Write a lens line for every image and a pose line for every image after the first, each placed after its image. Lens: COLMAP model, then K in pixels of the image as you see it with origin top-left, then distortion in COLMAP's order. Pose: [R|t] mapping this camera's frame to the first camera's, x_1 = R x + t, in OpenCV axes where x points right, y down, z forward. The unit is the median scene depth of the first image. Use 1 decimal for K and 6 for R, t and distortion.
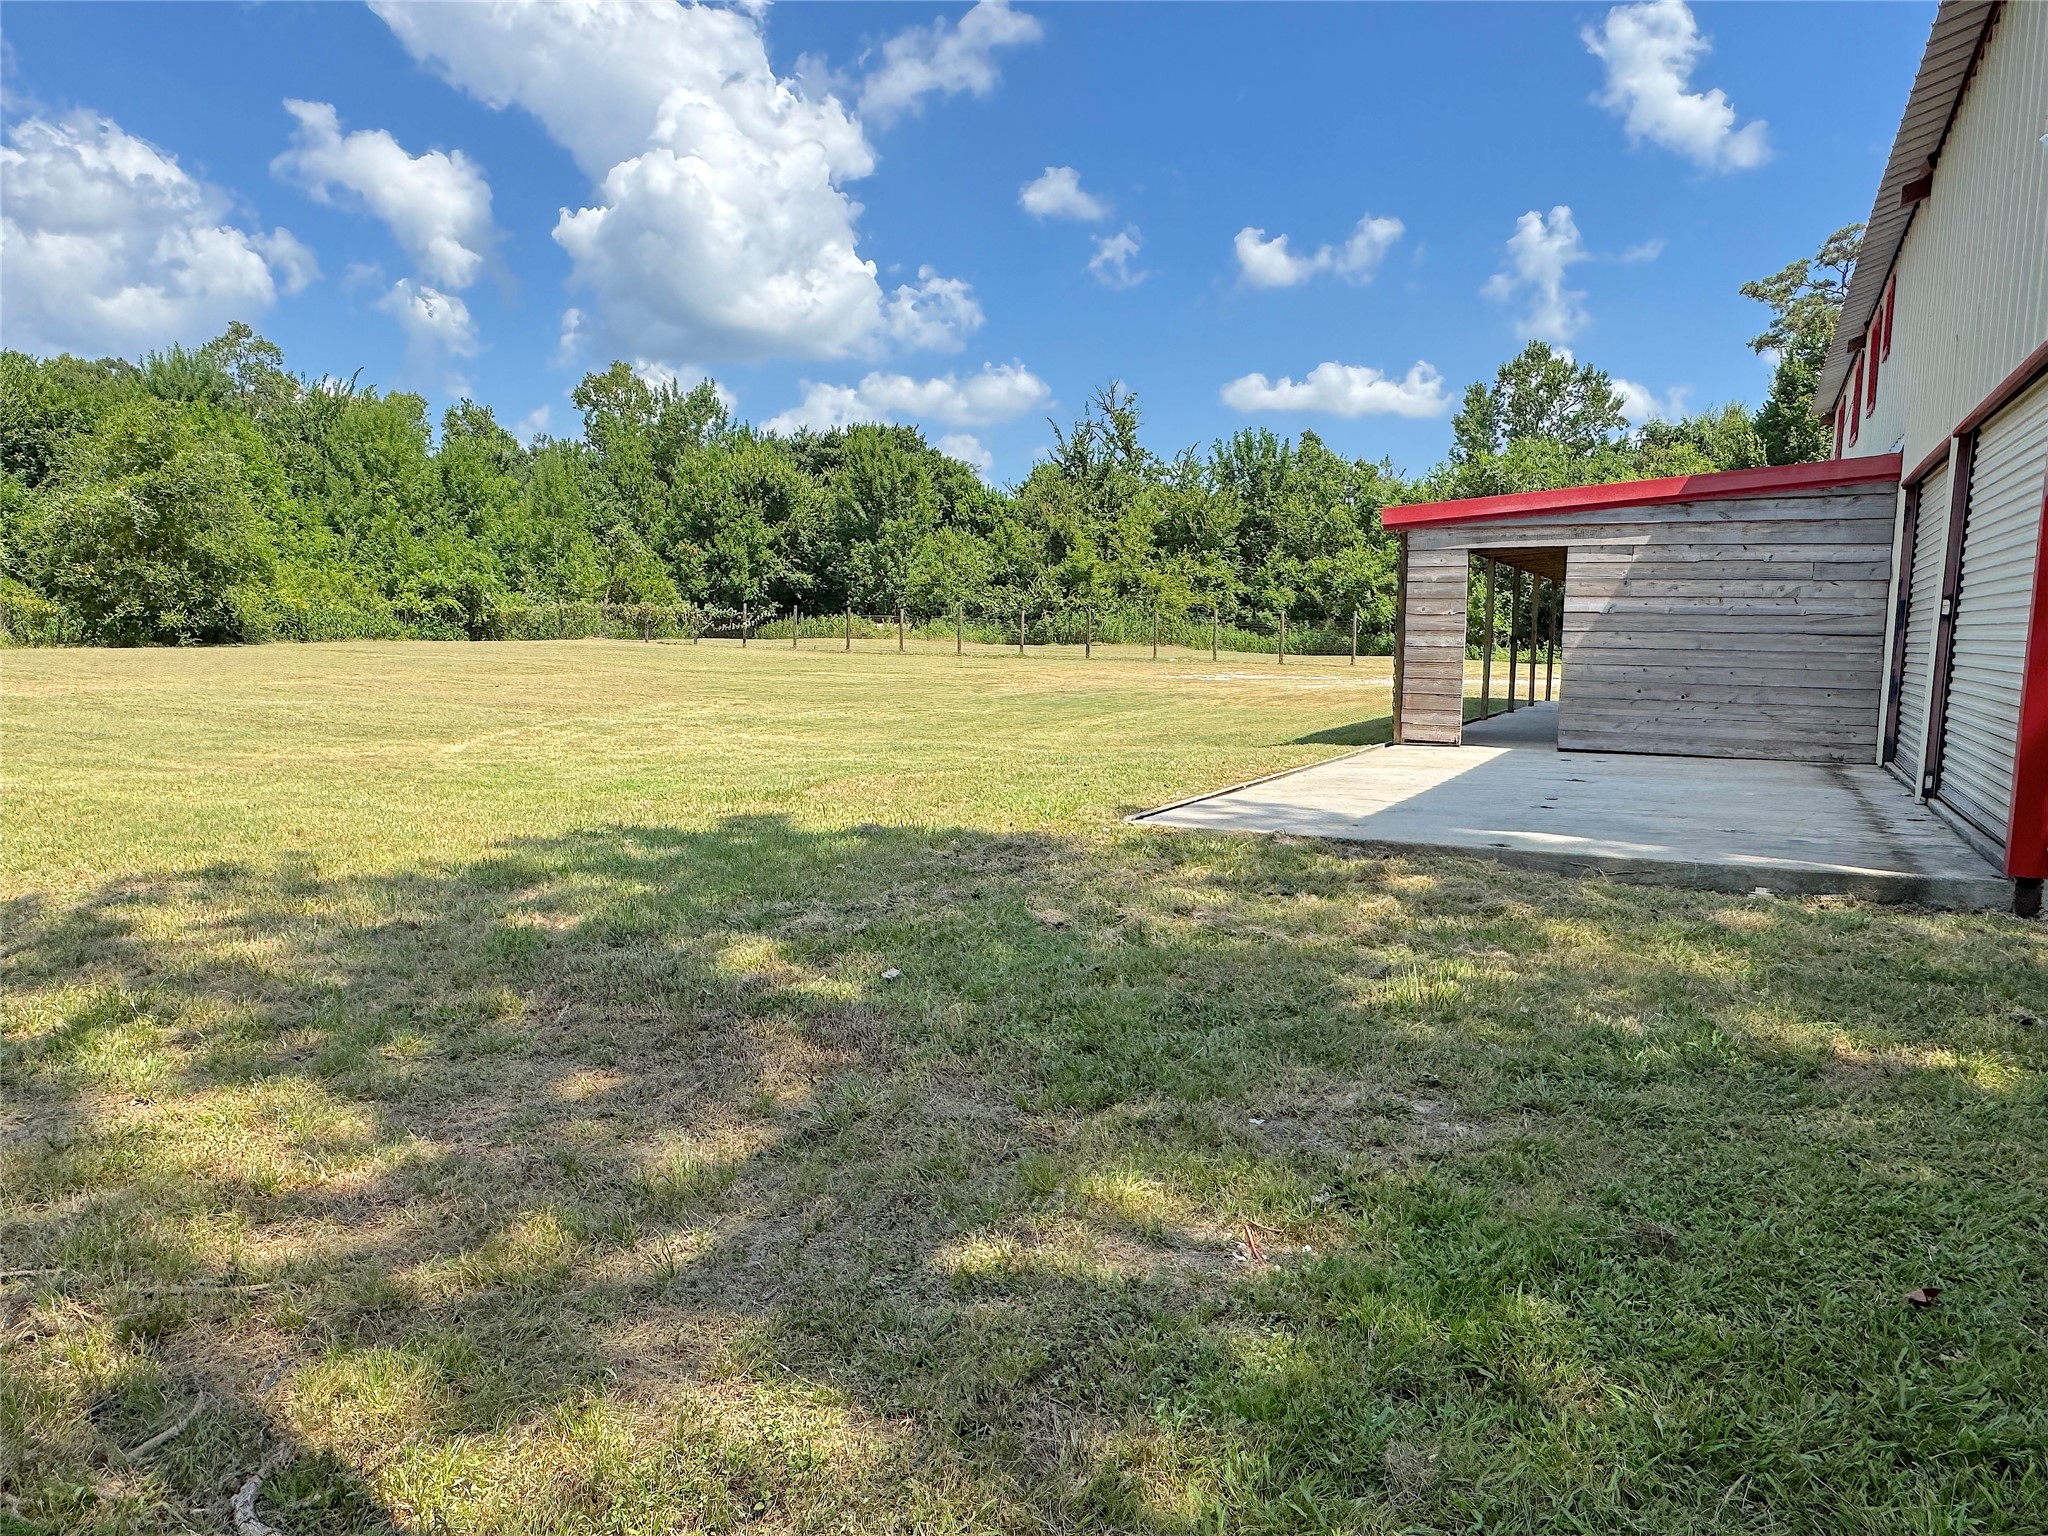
lens RADIAL K [[1418.8, 0, 1024.0], [0, 1418.8, 768.0], [0, 0, 1]] dist [-0.004188, 0.000240]
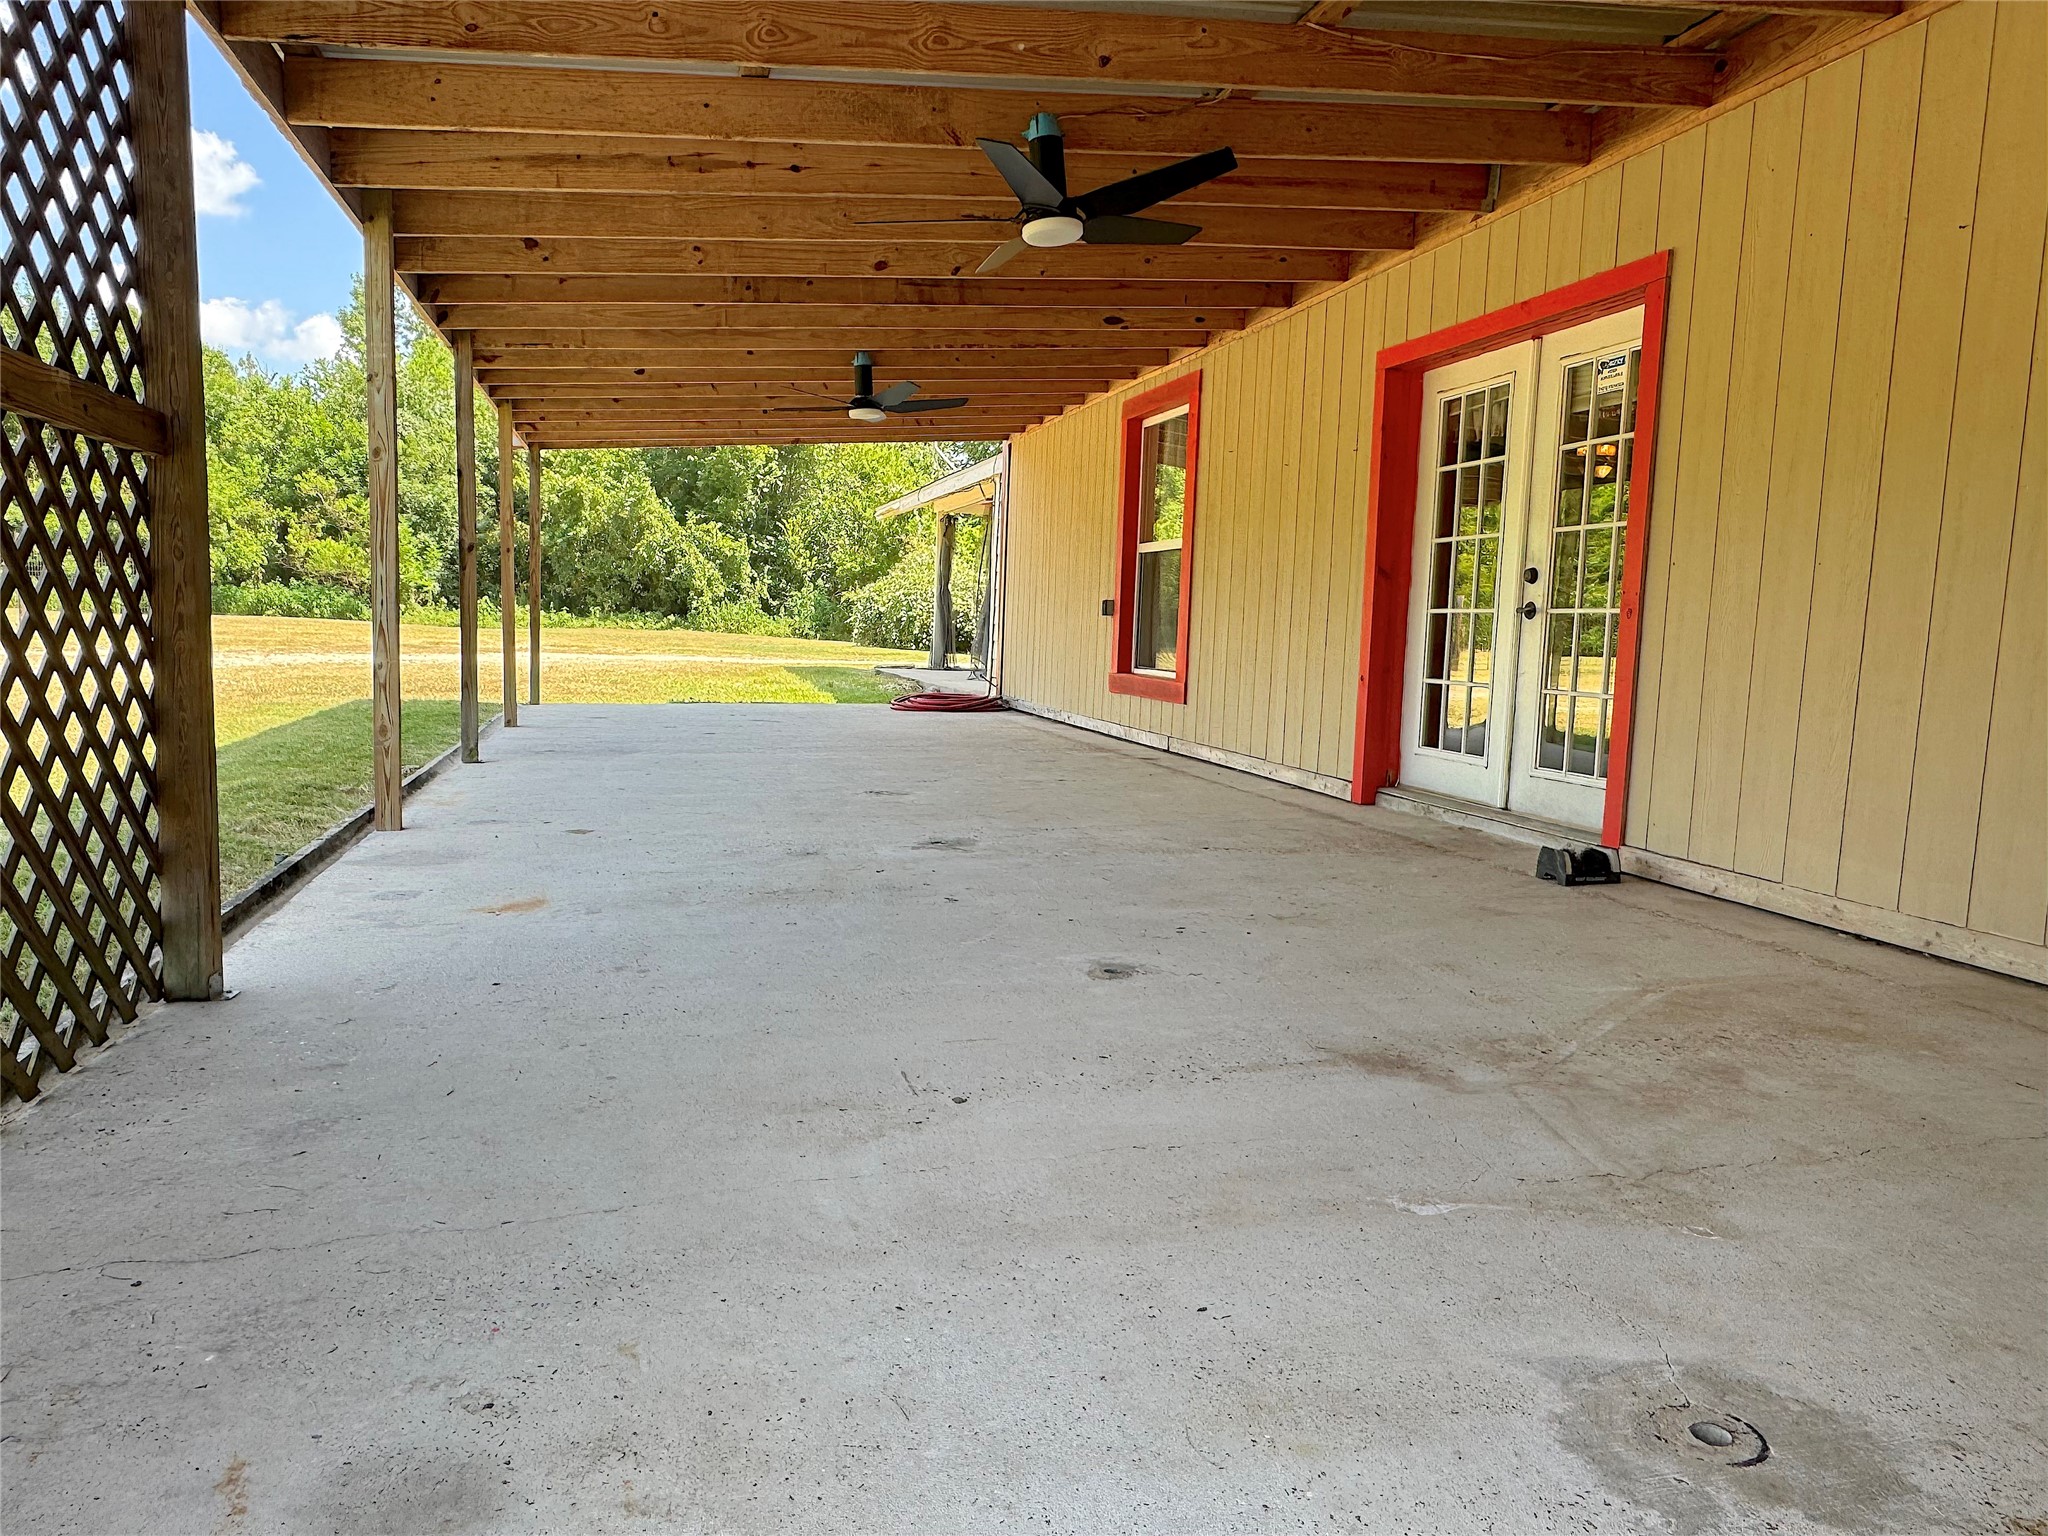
lens RADIAL K [[1418.8, 0, 1024.0], [0, 1418.8, 768.0], [0, 0, 1]] dist [-0.004188, 0.000240]
pose [[0.748605, -0.065067, 0.659816, 0.068508], [0.049994, 0.997879, 0.041684, -0.013446], [-0.661129, 0.001782, 0.750270, 0.208098]]
